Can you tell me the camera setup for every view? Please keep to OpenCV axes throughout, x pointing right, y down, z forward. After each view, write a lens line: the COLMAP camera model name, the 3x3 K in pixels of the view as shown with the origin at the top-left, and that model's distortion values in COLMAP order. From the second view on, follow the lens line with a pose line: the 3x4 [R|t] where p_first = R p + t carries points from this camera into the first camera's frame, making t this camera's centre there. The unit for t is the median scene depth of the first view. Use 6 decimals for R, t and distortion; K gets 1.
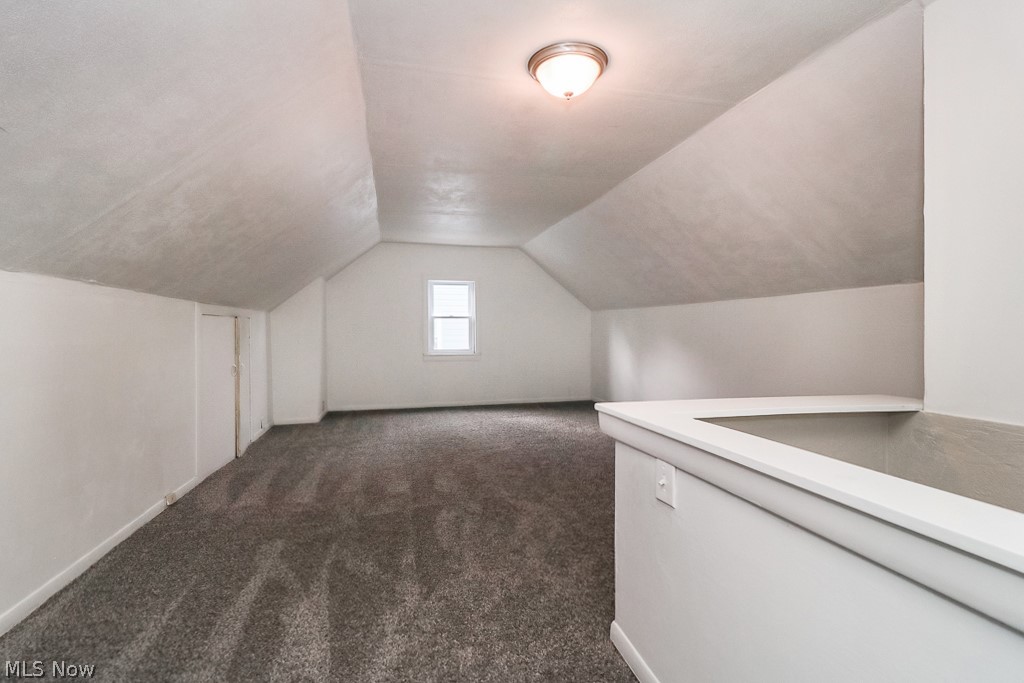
lens RADIAL K [[476.8, 0, 512.7], [0, 476.8, 327.5], [0, 0, 1]] dist [0.003874, -0.009349]
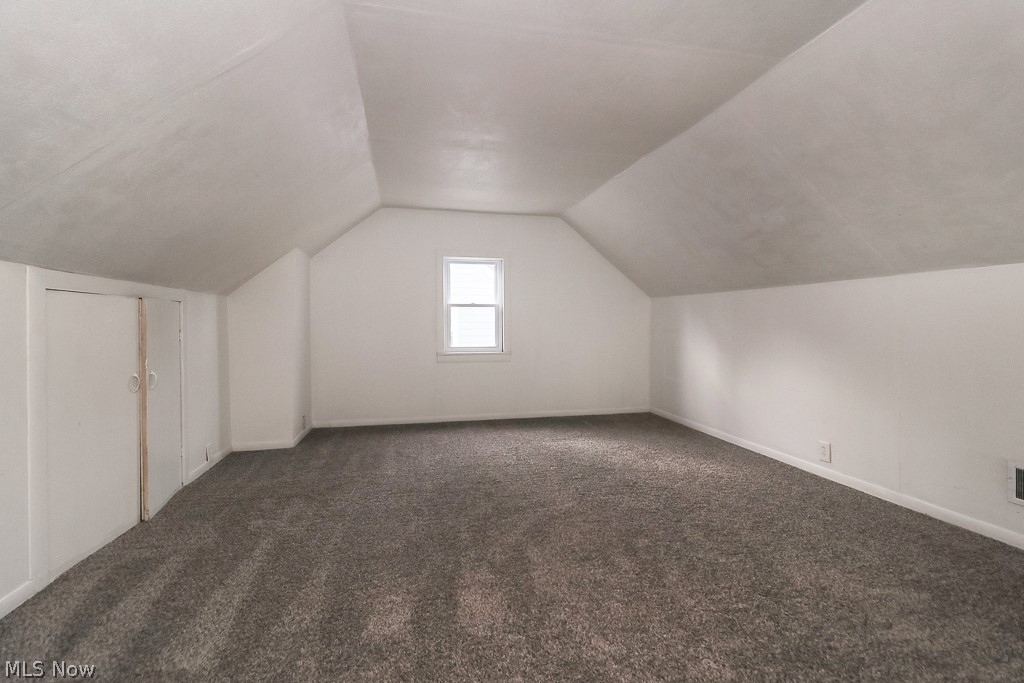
lens RADIAL K [[476.8, 0, 512.7], [0, 476.8, 327.5], [0, 0, 1]] dist [0.003874, -0.009349]
pose [[0.999635, 0.002246, -0.026911, -0.052639], [-0.001916, 0.999923, 0.012266, 0.006160], [0.026937, -0.012210, 0.999563, 0.277897]]
